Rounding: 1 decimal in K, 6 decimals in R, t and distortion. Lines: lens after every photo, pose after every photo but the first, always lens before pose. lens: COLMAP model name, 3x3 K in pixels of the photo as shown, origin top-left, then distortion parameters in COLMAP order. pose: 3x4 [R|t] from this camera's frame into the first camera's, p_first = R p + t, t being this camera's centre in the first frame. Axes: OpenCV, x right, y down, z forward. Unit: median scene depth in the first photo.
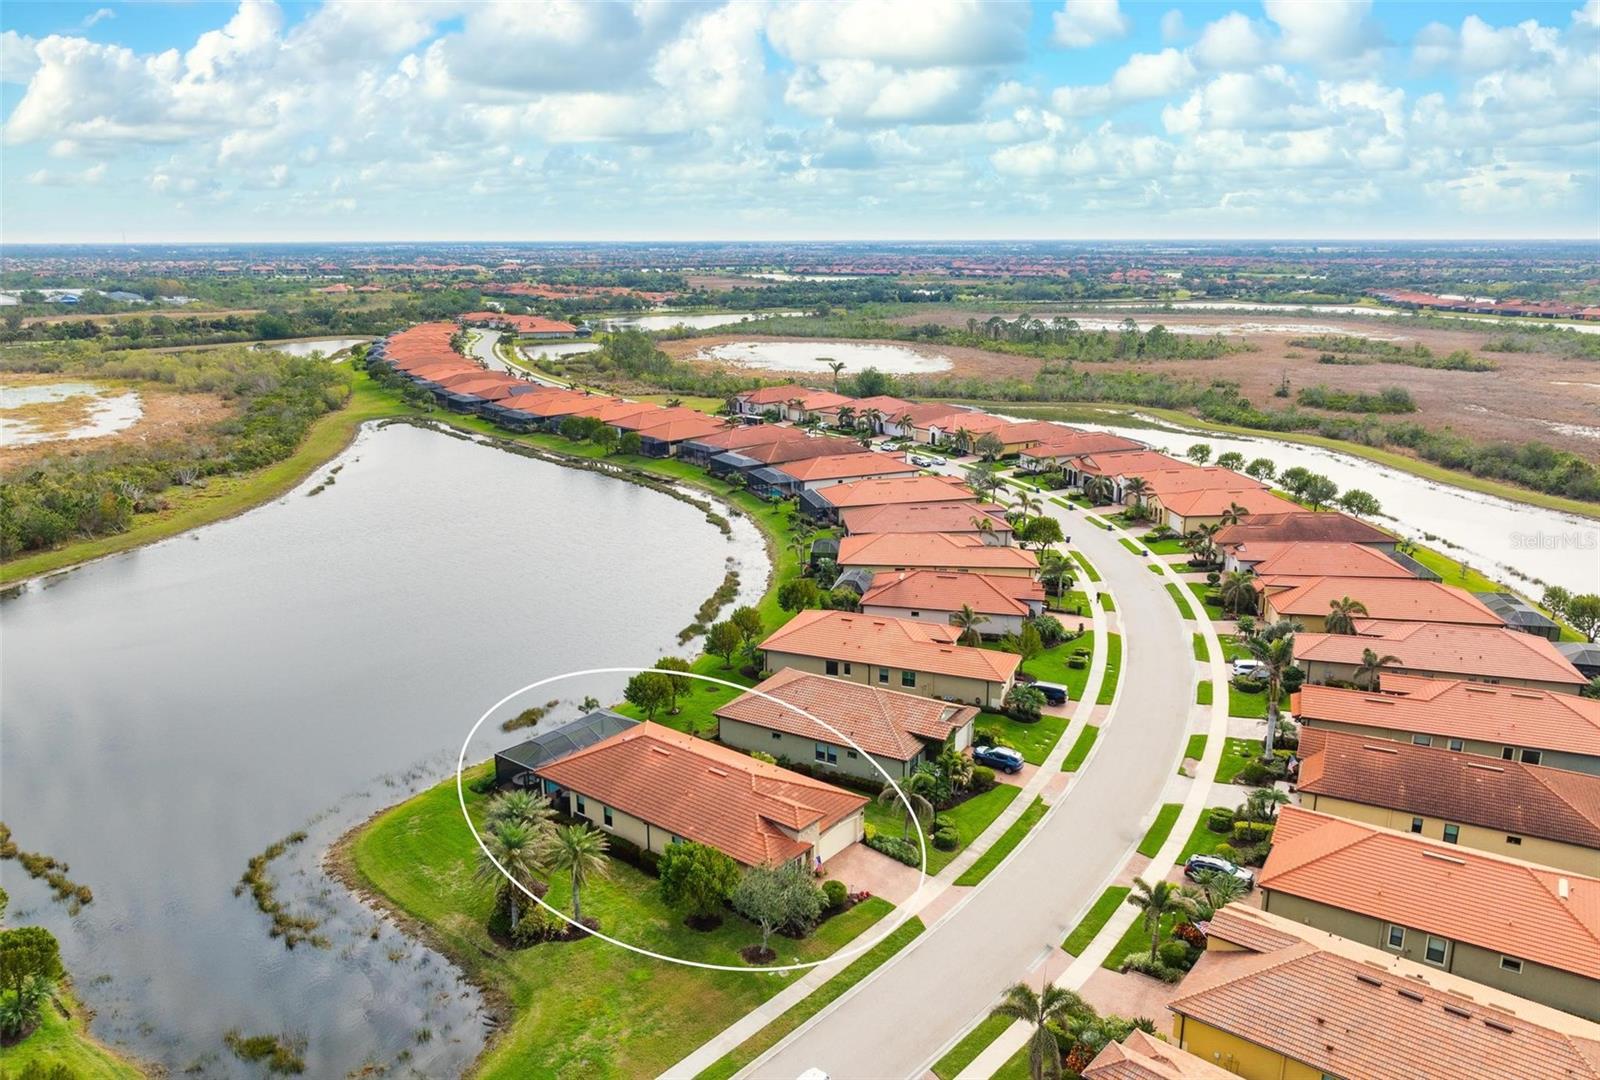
lens RADIAL K [[1189.9, 0, 787.2], [0, 1189.9, 514.3], [0, 0, 1]] dist [0.006277, -0.004015]
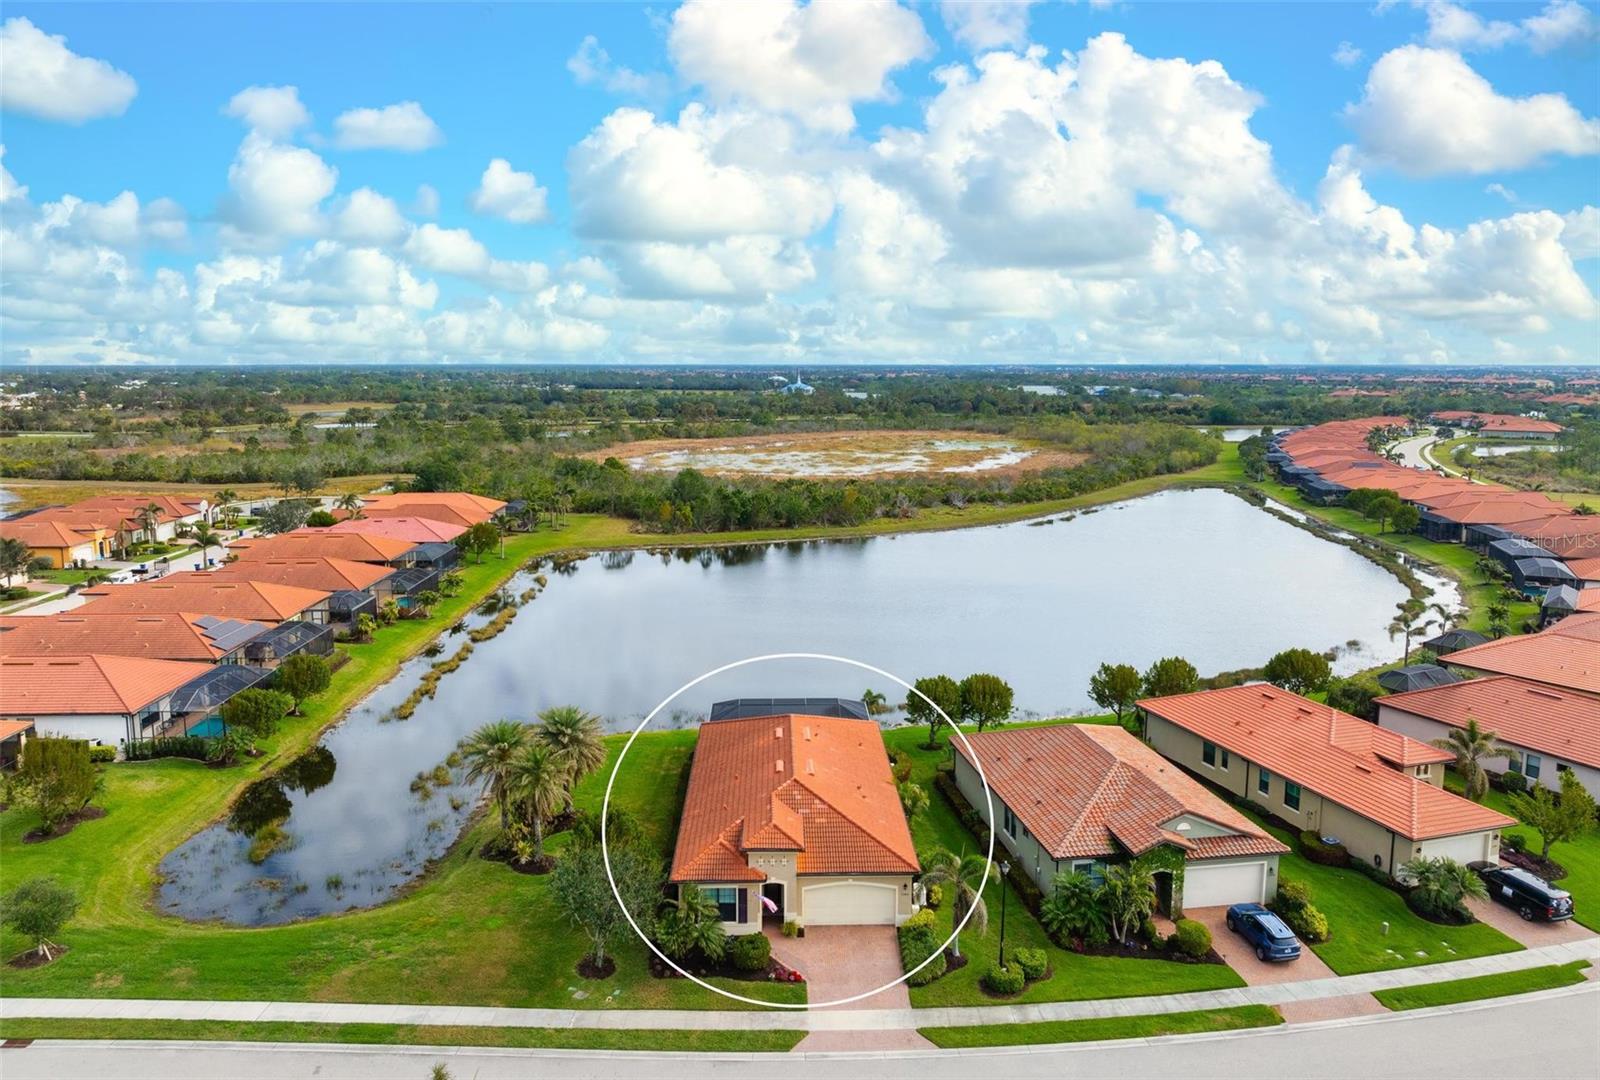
lens RADIAL K [[1118.5, 0, 795.4], [0, 1118.5, 538.1], [0, 0, 1]] dist [-0.004936, 0.002349]
pose [[0.634941, 0.121358, -0.762970, 0.442591], [-0.179392, 0.983752, 0.007186, 0.052691], [0.751445, 0.132307, 0.646395, 0.454627]]
